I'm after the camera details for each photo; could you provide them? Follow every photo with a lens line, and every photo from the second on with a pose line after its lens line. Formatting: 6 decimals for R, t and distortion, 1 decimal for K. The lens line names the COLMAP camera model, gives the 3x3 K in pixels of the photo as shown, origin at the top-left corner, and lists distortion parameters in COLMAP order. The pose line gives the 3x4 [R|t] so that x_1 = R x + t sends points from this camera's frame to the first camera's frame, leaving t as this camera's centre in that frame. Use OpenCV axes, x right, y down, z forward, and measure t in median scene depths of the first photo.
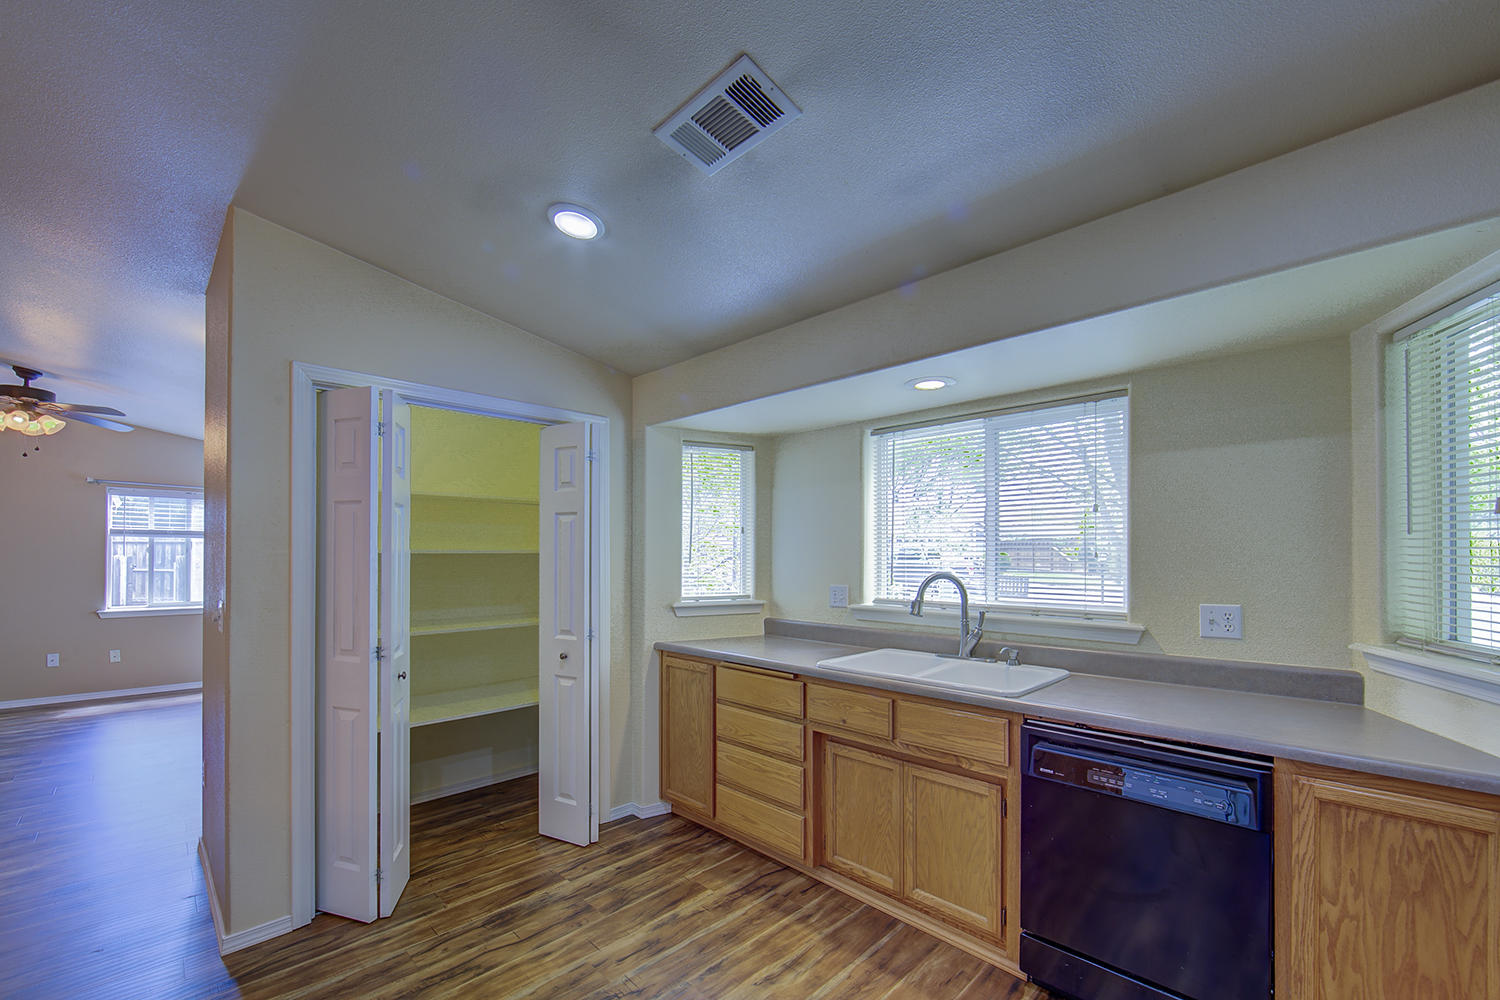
lens RADIAL K [[617.4, 0, 757.5], [0, 617.4, 558.0], [0, 0, 1]] dist [0.003549, 0.000726]
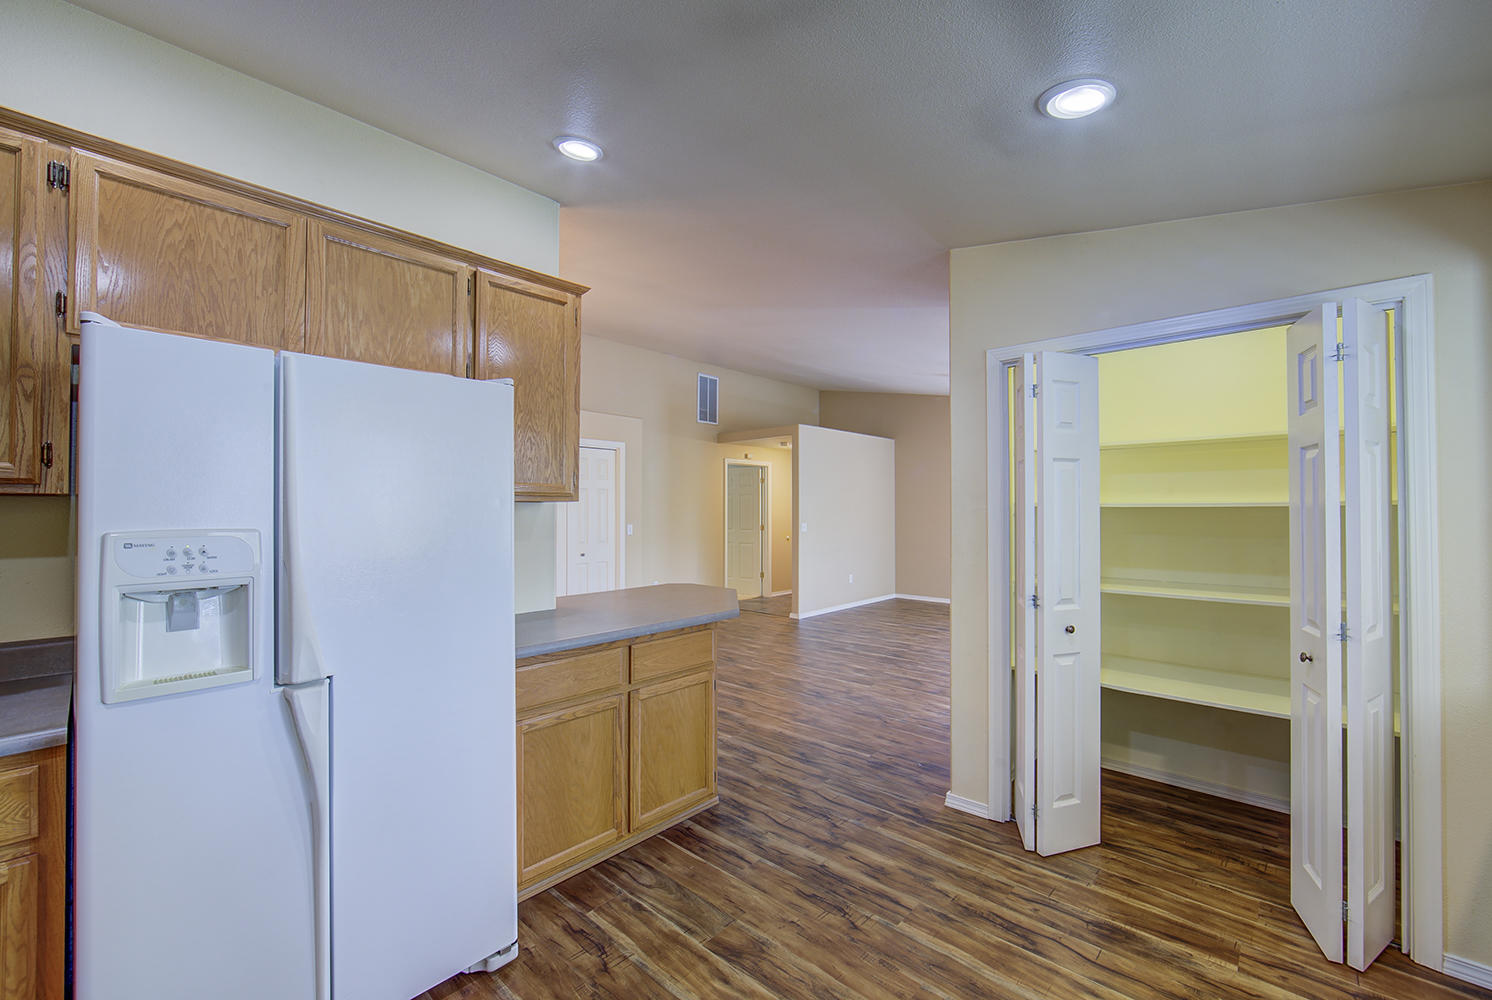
lens RADIAL K [[614.1, 0, 749.8], [0, 614.1, 502.8], [0, 0, 1]] dist [0.003549, 0.000726]
pose [[0.057662, -0.012813, -0.998254, 0.386597], [-0.002421, 0.999913, -0.012974, 0.000114], [0.998333, 0.003165, 0.057626, 0.416201]]
